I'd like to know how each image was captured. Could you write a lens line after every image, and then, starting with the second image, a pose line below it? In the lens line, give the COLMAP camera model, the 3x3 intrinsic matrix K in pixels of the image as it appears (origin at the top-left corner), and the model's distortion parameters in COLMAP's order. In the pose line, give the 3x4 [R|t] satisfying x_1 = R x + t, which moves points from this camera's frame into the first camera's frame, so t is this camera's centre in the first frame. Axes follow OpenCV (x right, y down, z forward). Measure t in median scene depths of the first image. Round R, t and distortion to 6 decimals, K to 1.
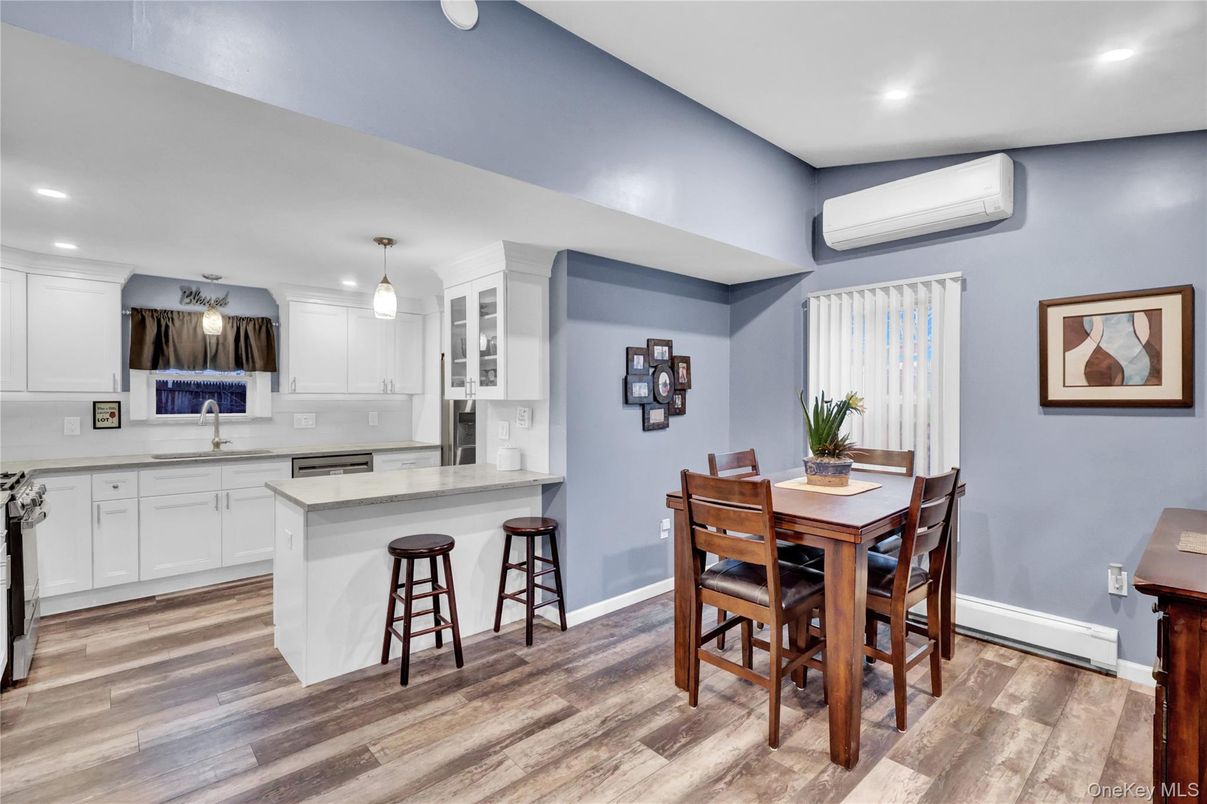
lens RADIAL K [[553.1, 0, 593.4], [0, 553.1, 400.8], [0, 0, 1]] dist [0.000120, 0.000319]
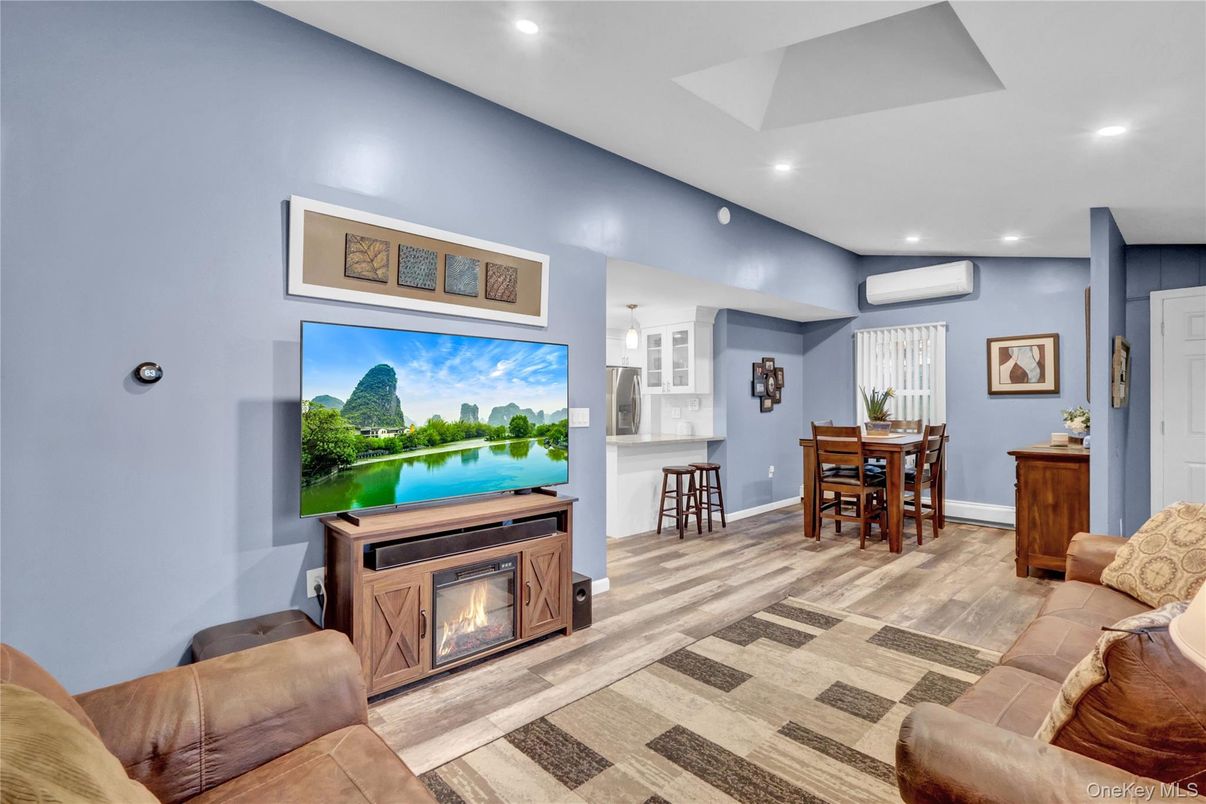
lens RADIAL K [[560.9, 0, 592.5], [0, 560.9, 401.0], [0, 0, 1]] dist [0.000281, 0.000399]
pose [[0.999803, -0.005741, 0.018981, -0.596516], [0.005939, 0.999929, -0.010361, 0.045526], [-0.018920, 0.010472, 0.999766, -0.917252]]
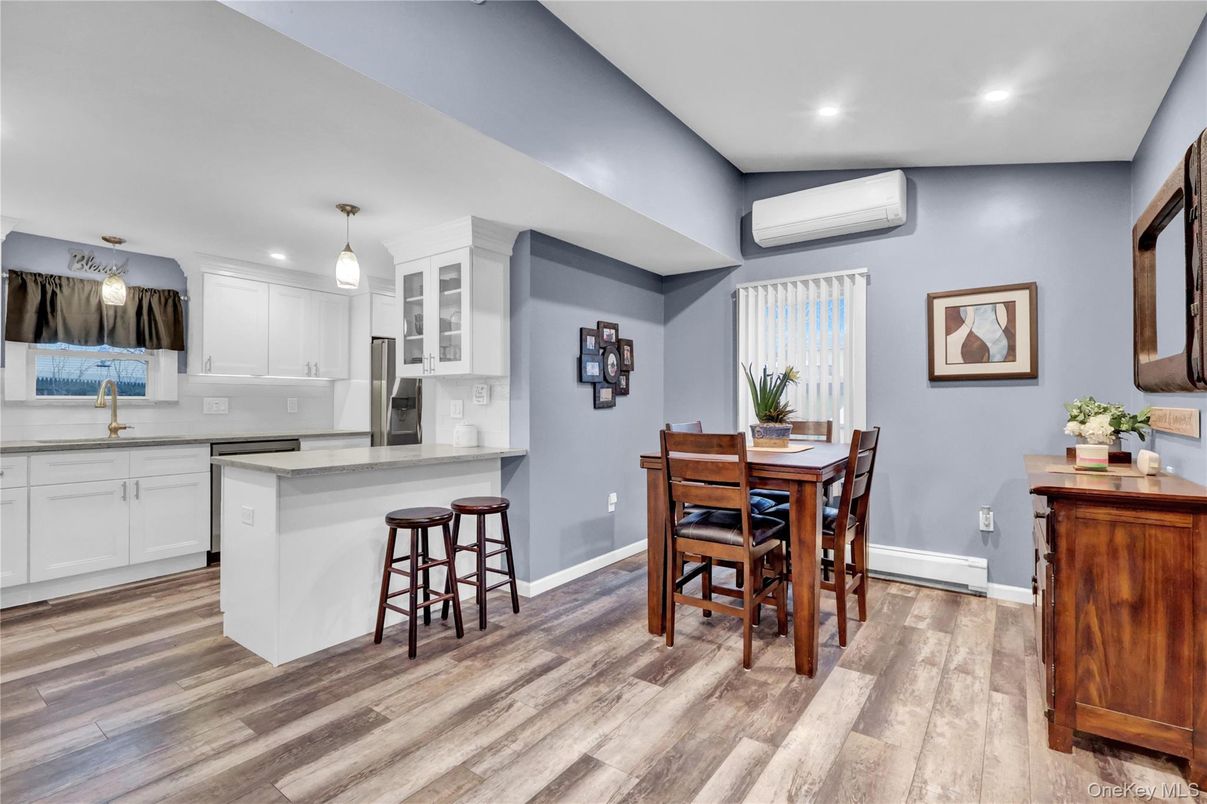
lens RADIAL K [[561.4, 0, 593.0], [0, 561.4, 401.0], [0, 0, 1]] dist [0.000281, 0.000399]
pose [[0.978939, -0.001312, 0.204149, -0.170187], [0.003575, 0.999936, -0.010718, 0.067362], [-0.204122, 0.011222, 0.978881, -0.055730]]
